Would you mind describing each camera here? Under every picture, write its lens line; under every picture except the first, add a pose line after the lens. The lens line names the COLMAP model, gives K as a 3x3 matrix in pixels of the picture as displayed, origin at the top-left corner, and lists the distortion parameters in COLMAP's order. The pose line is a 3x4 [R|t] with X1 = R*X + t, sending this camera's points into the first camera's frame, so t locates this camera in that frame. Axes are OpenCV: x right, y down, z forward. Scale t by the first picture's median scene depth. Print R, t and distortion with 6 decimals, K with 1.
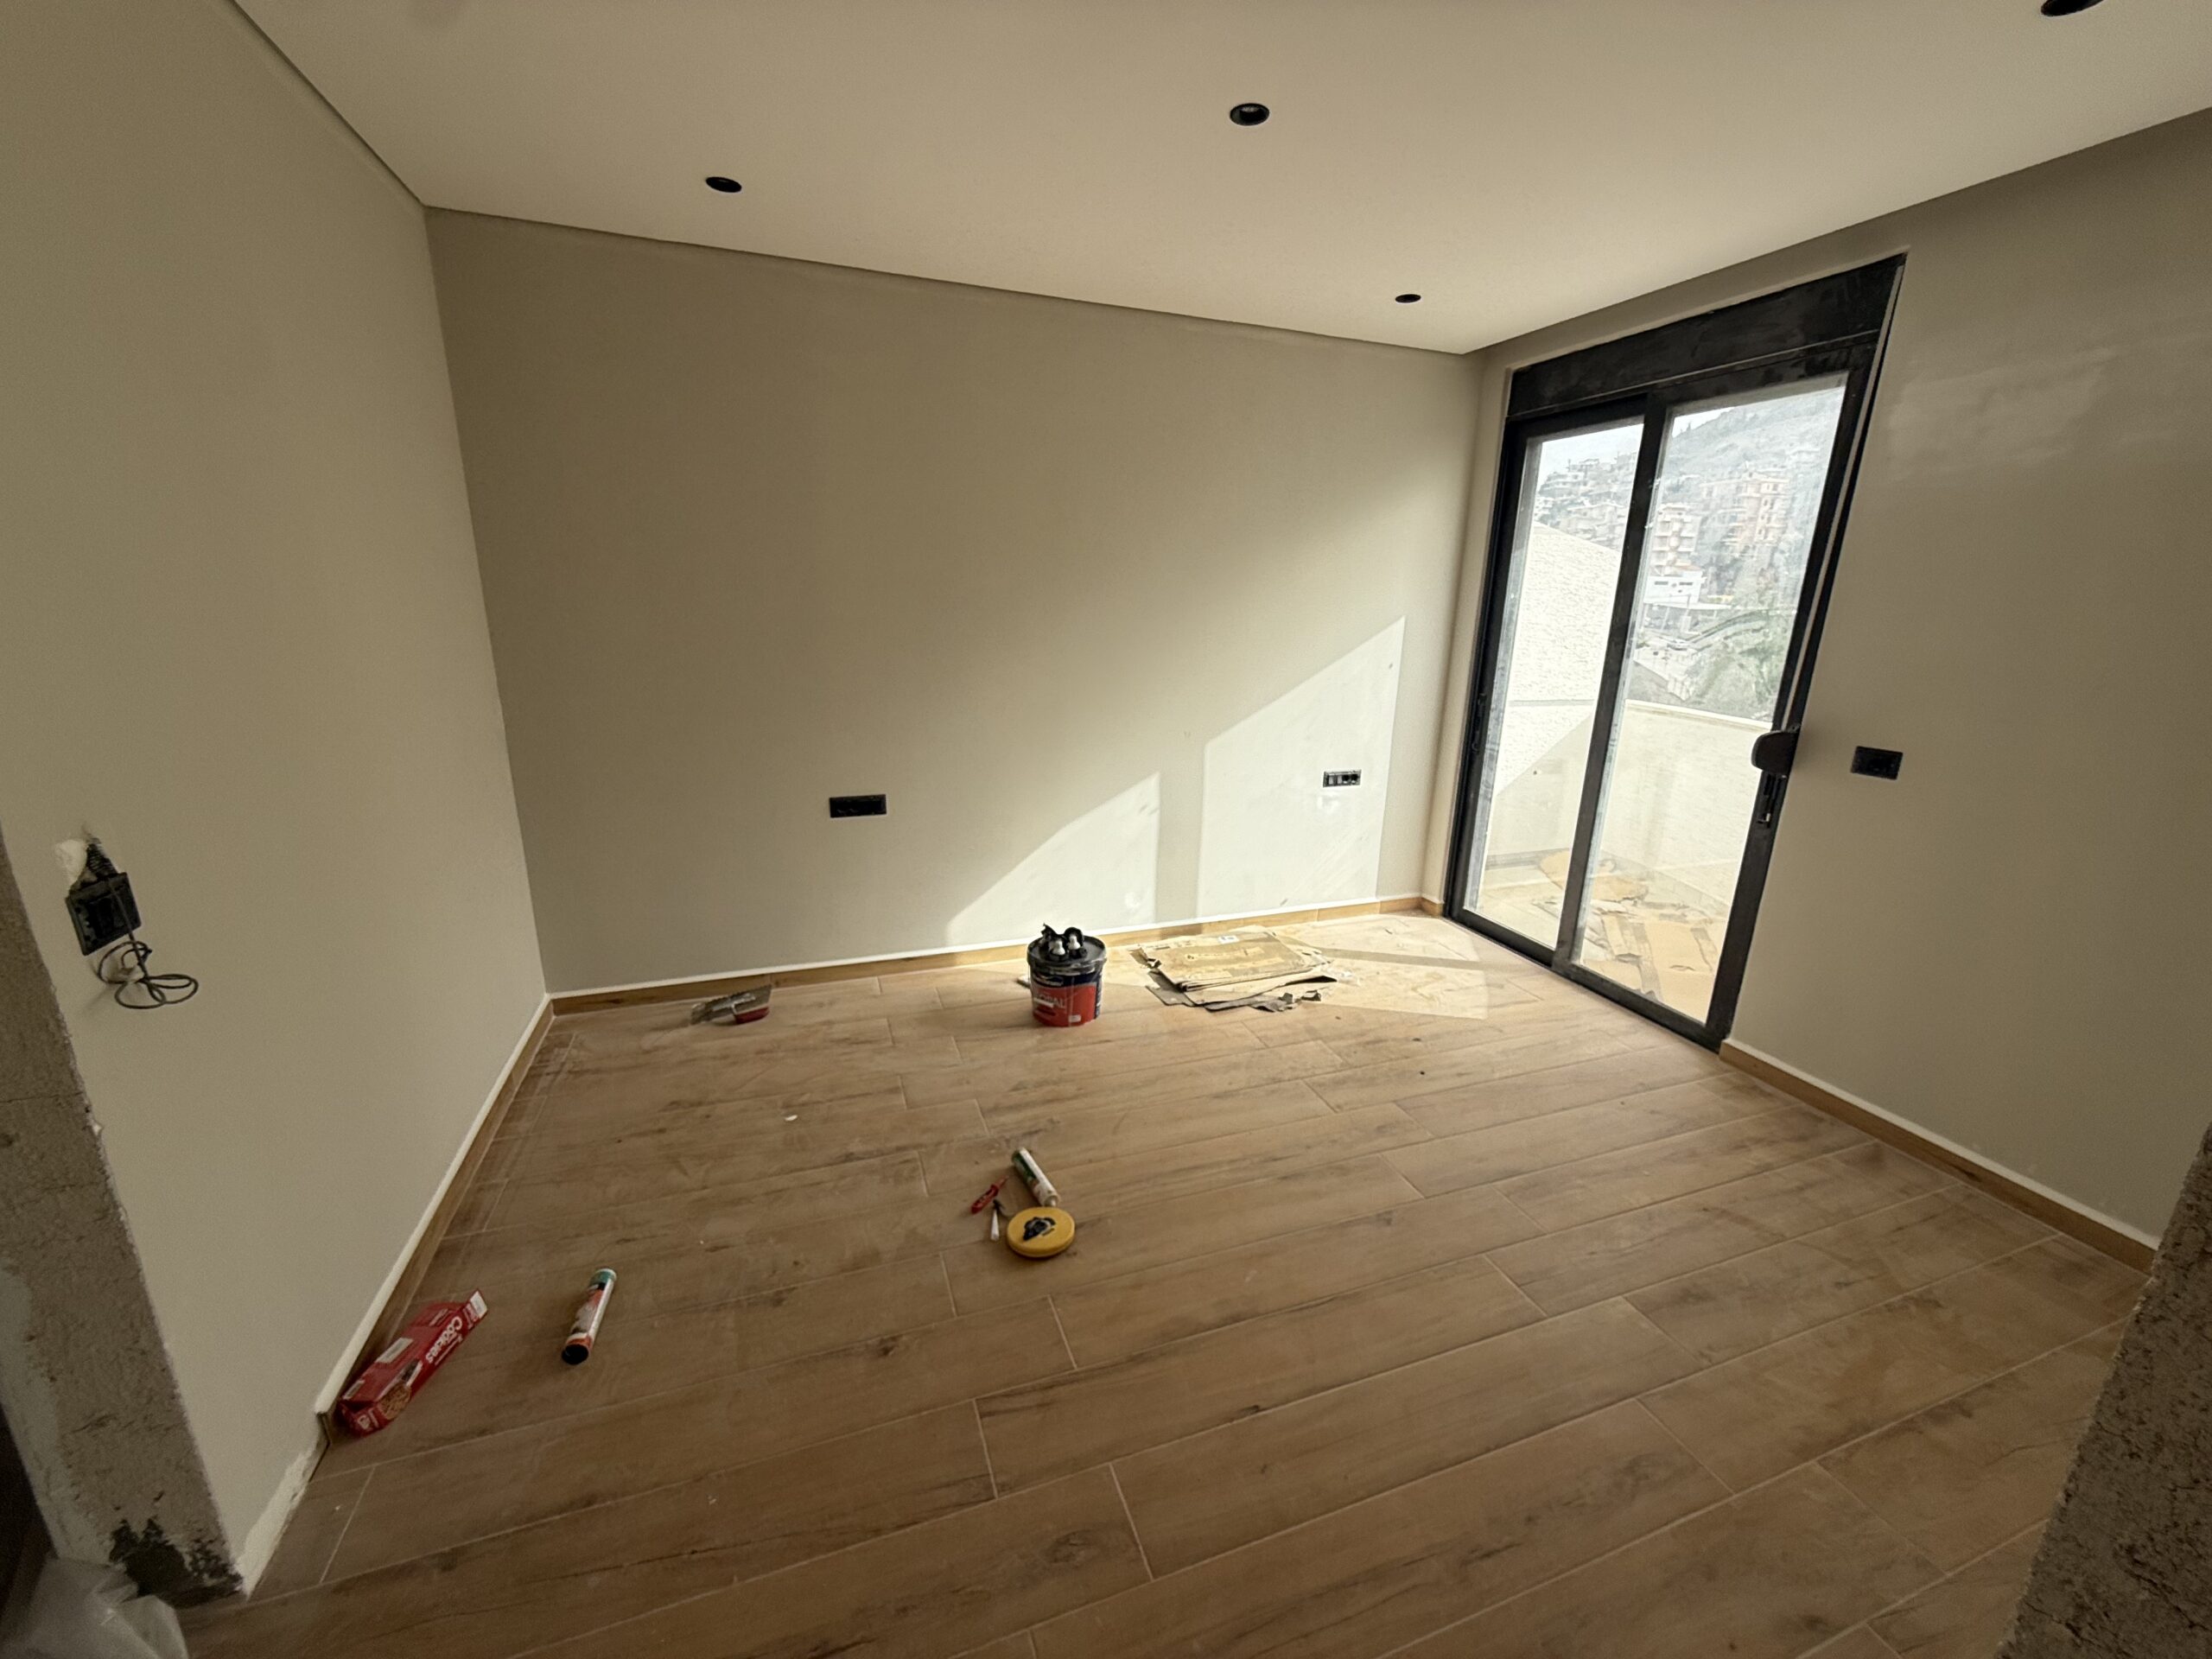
lens RADIAL K [[881.7, 0, 1111.1], [0, 881.7, 837.5], [0, 0, 1]] dist [0.001057, -0.000080]
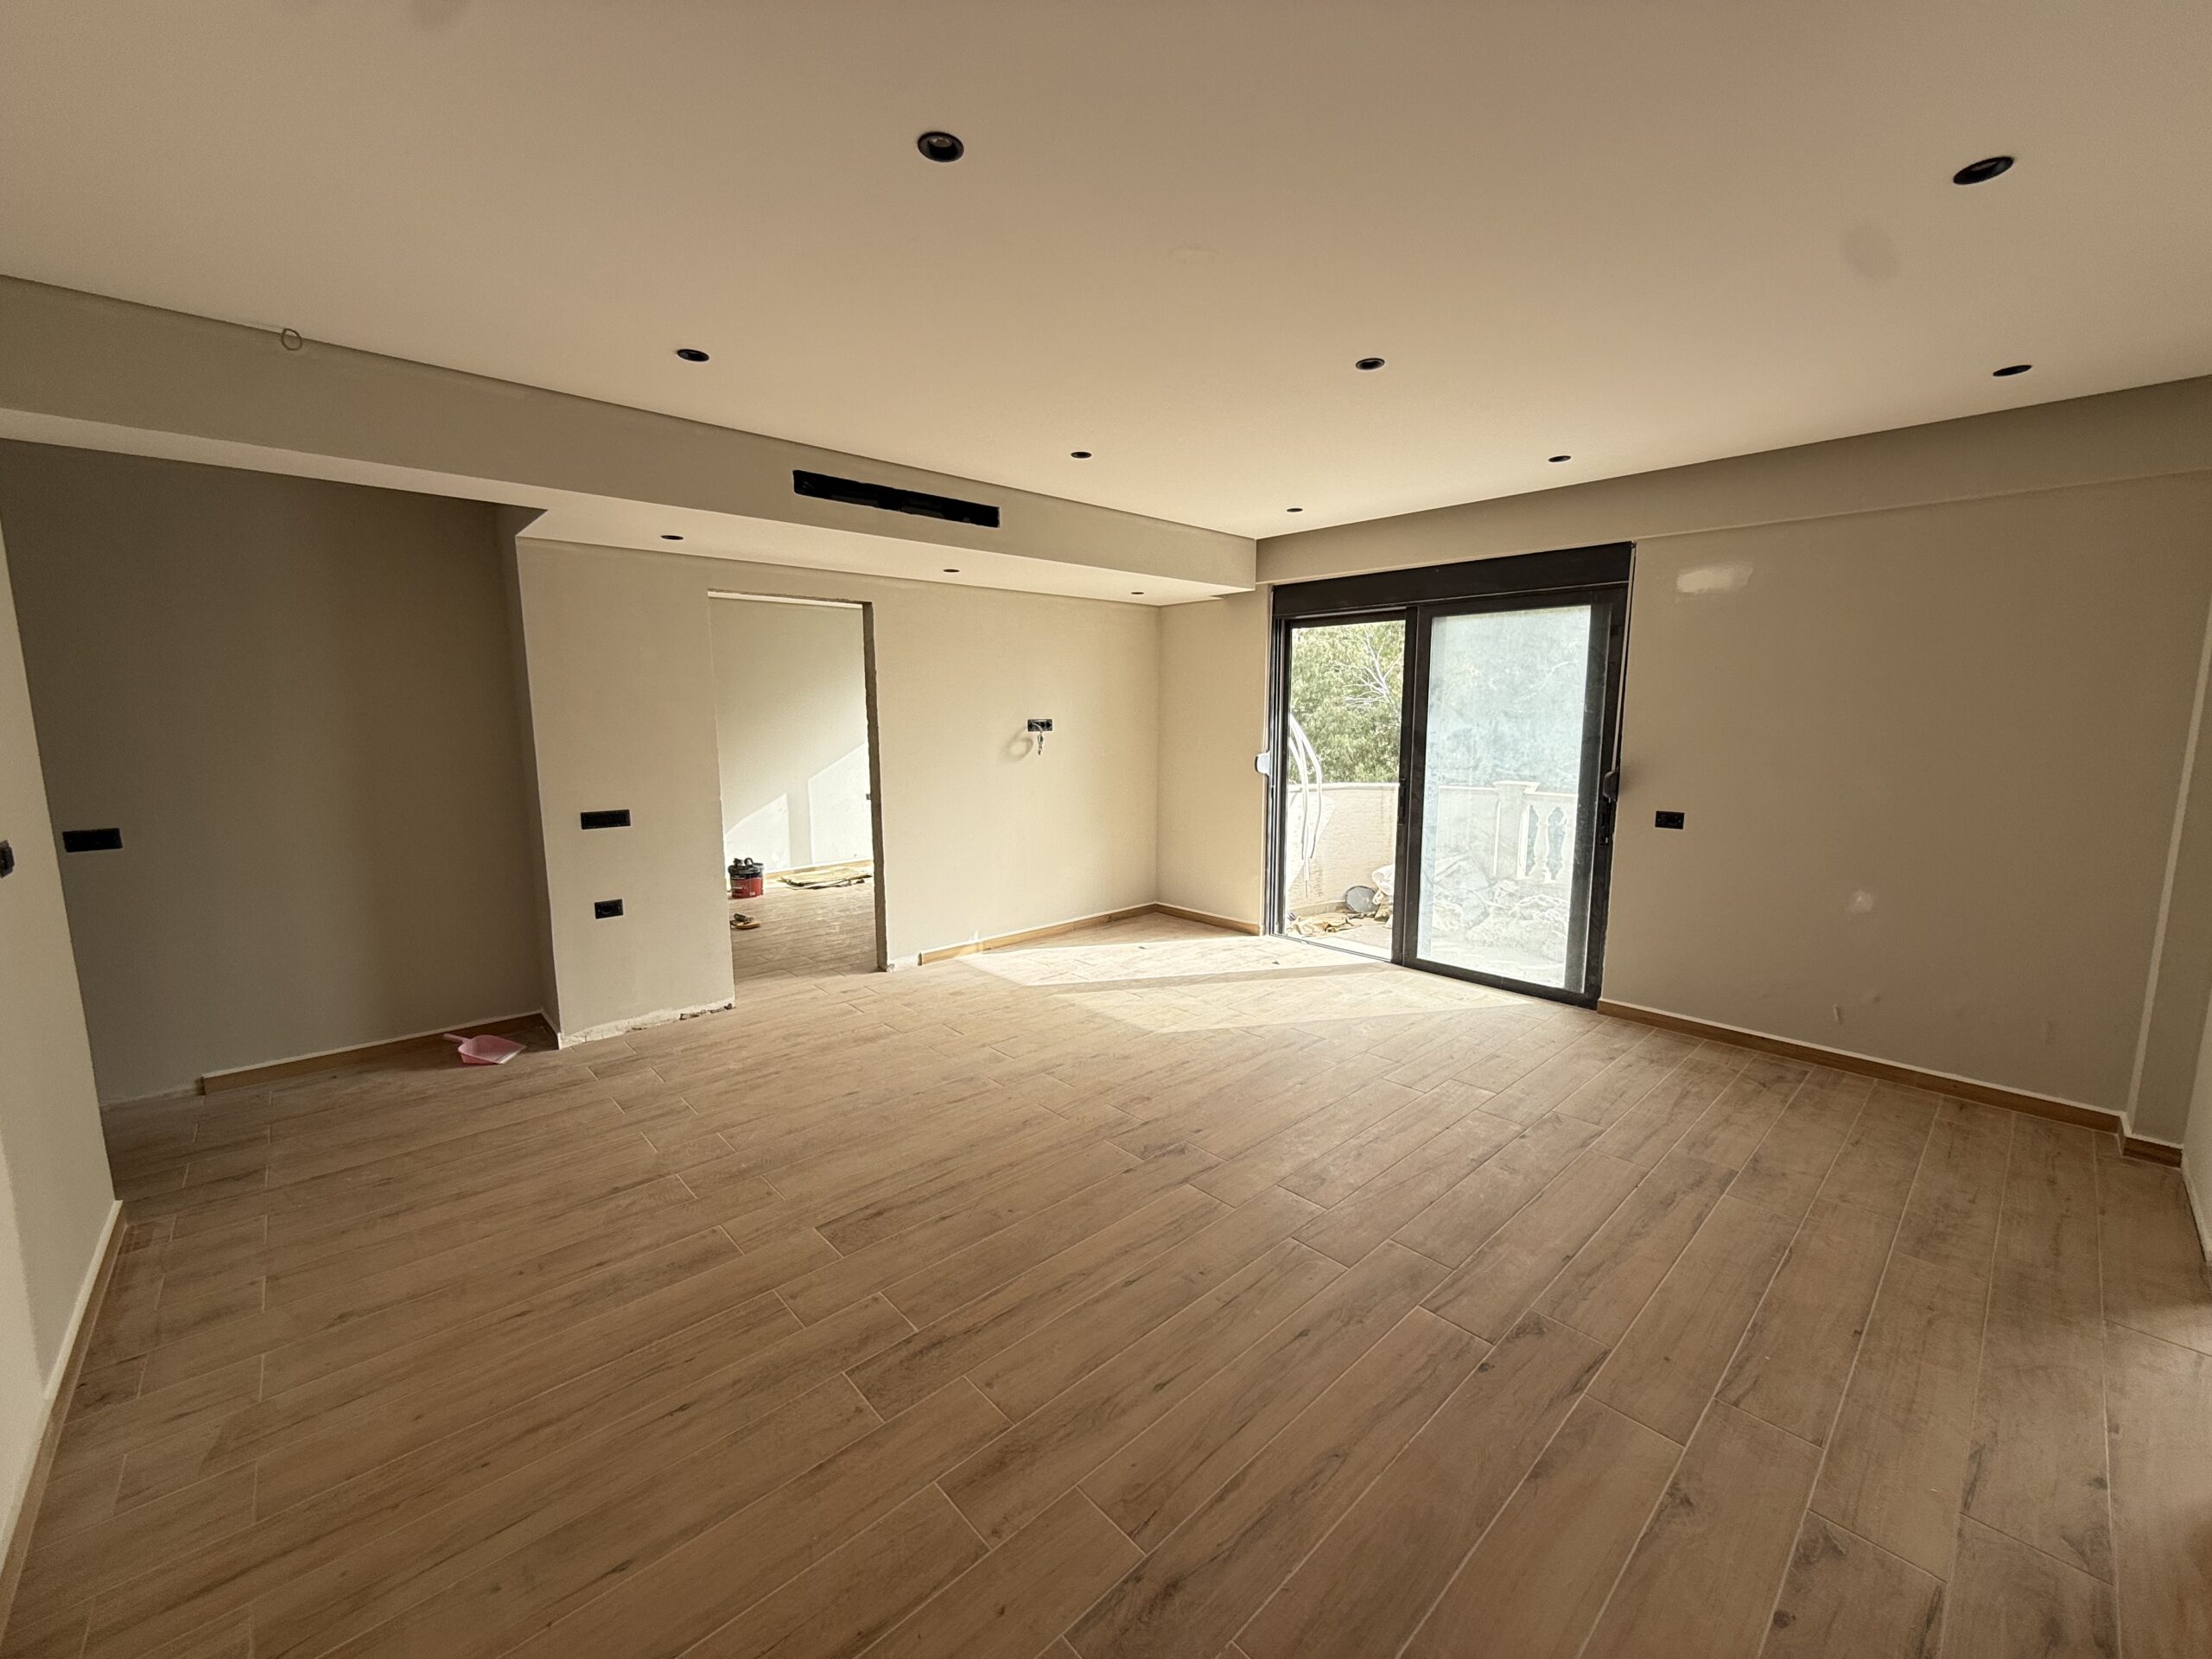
lens RADIAL K [[881.7, 0, 1116.5], [0, 881.7, 827.1], [0, 0, 1]] dist [0.001057, -0.000080]
pose [[0.926160, -0.082237, 0.368056, 0.007206], [0.126369, 0.987189, -0.097415, 0.457911], [-0.355330, 0.136733, 0.924686, -1.810610]]
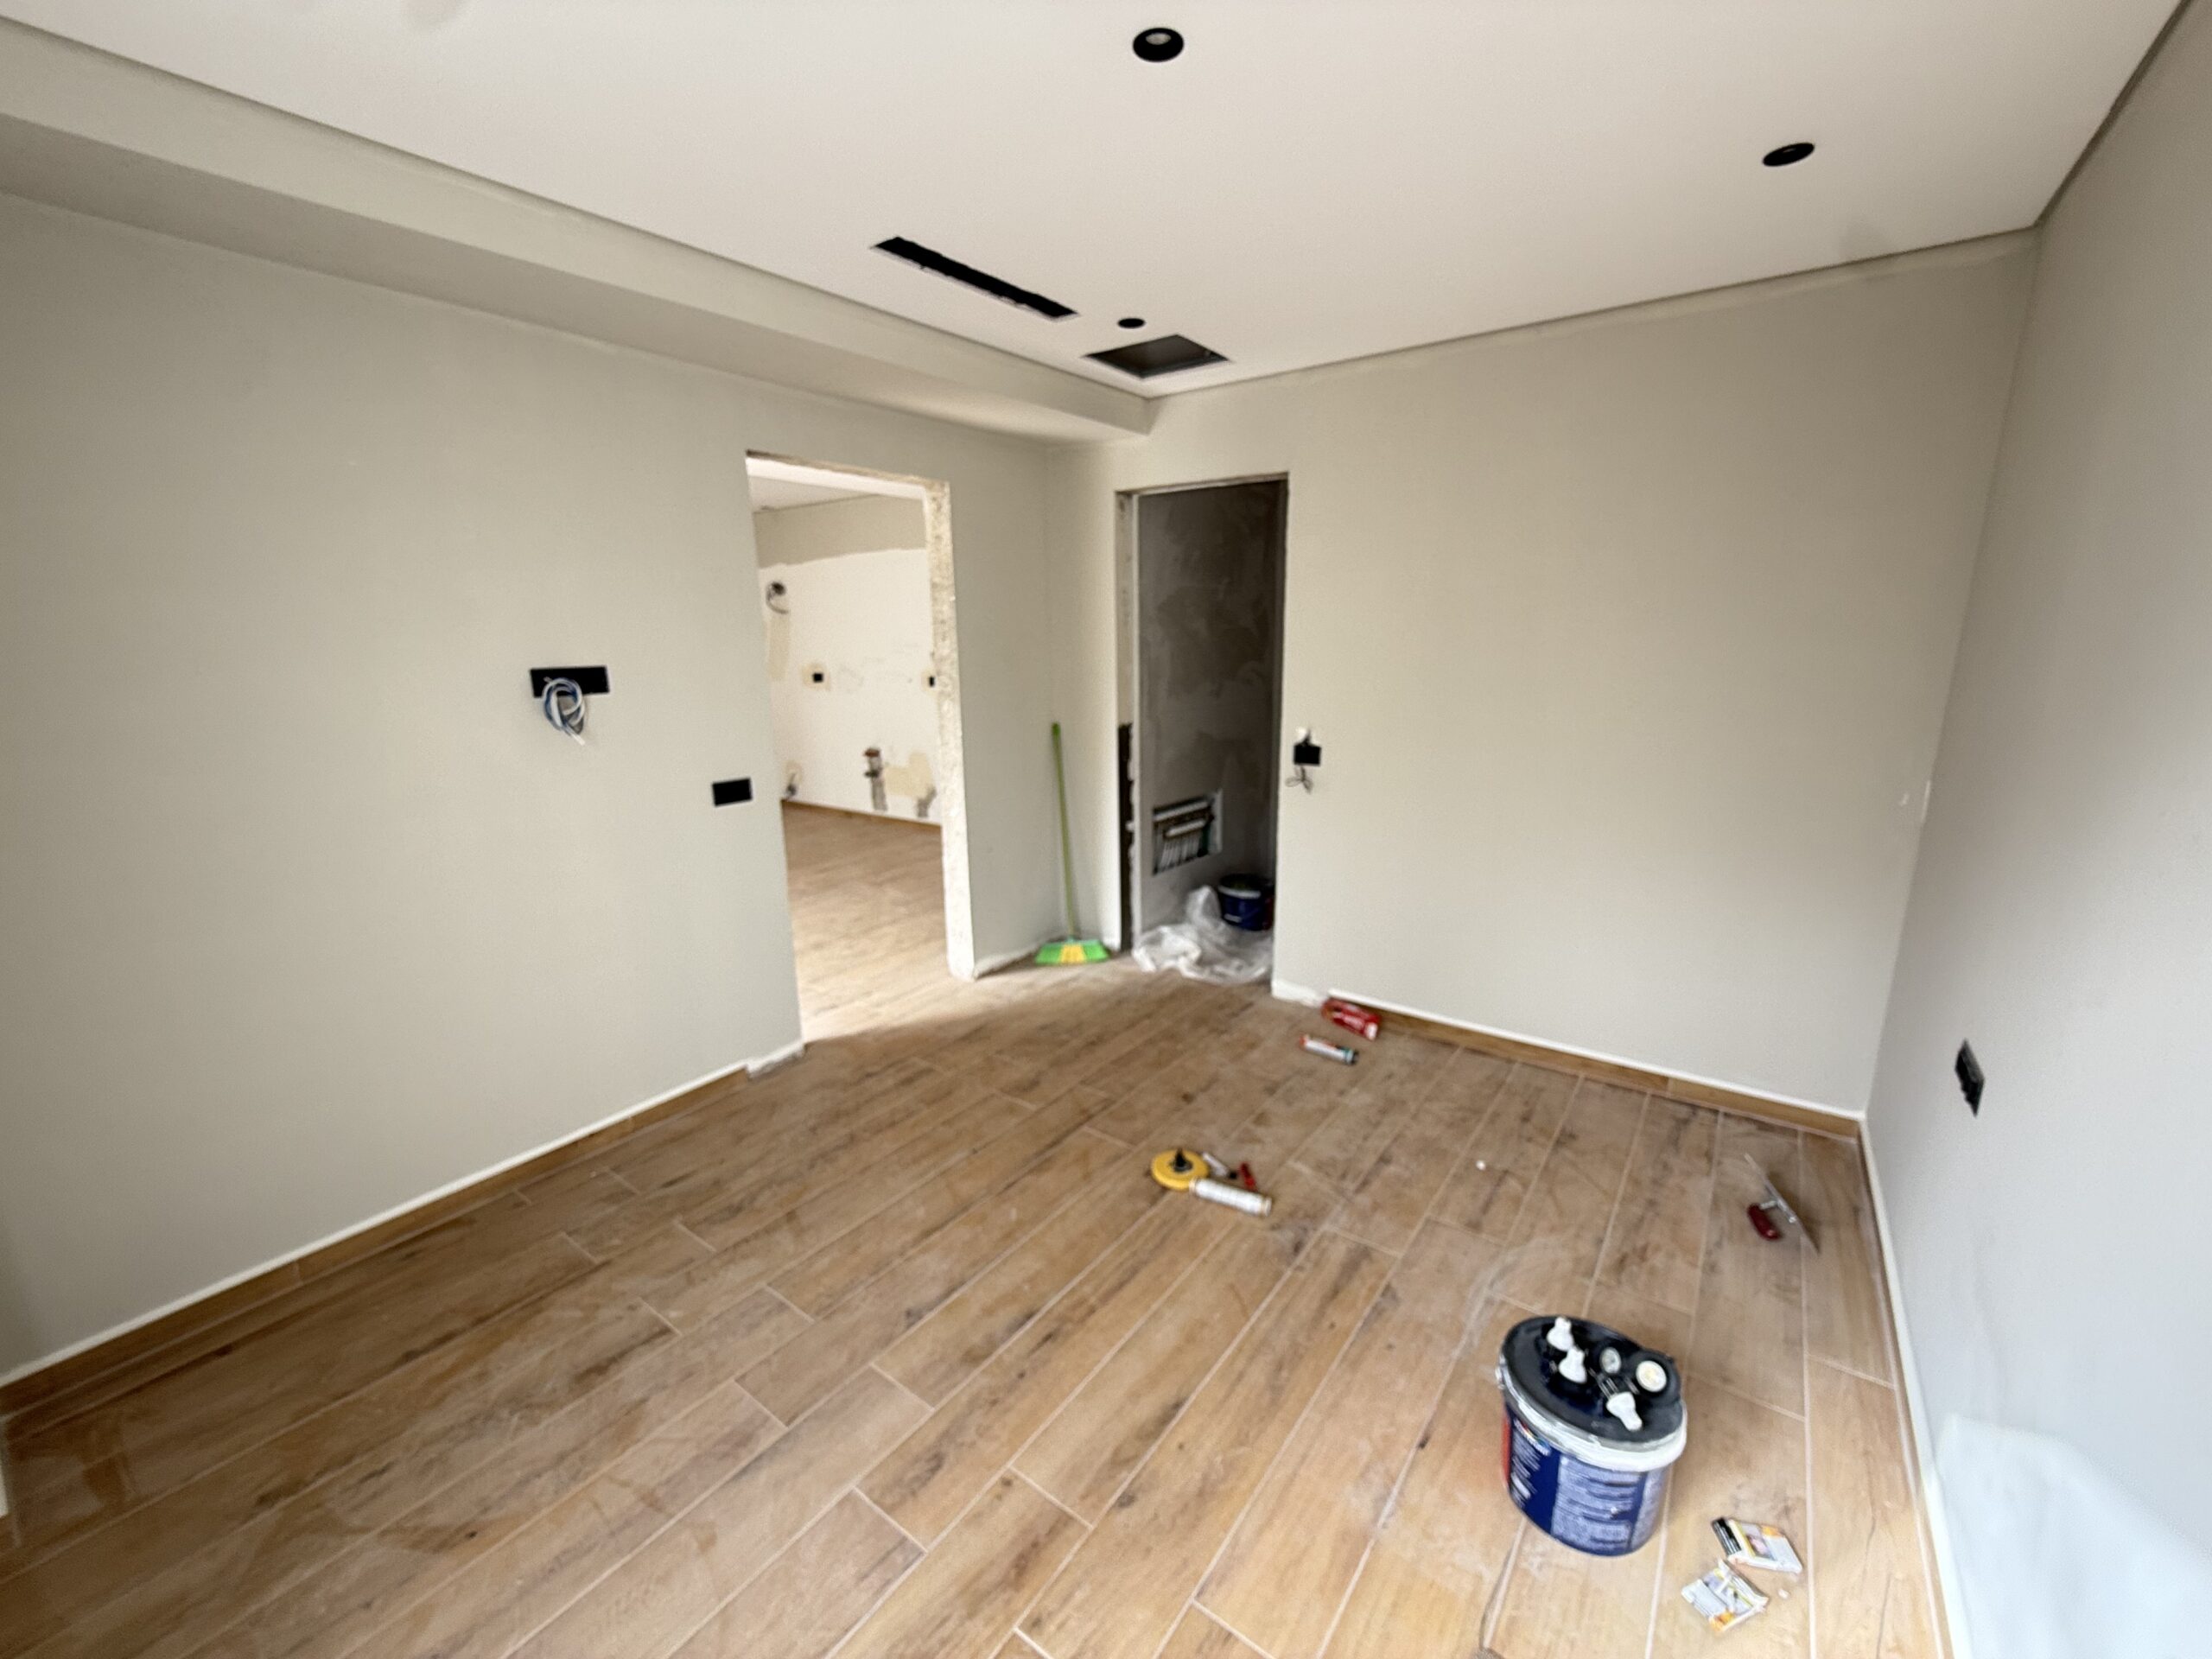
lens RADIAL K [[881.7, 0, 1104.1], [0, 881.7, 828.4], [0, 0, 1]] dist [0.001057, -0.000080]
pose [[-0.838306, 0.101604, -0.535648, 0.513864], [-0.153438, 0.898802, 0.410624, -0.387126], [0.523163, 0.426418, -0.737881, 1.378373]]
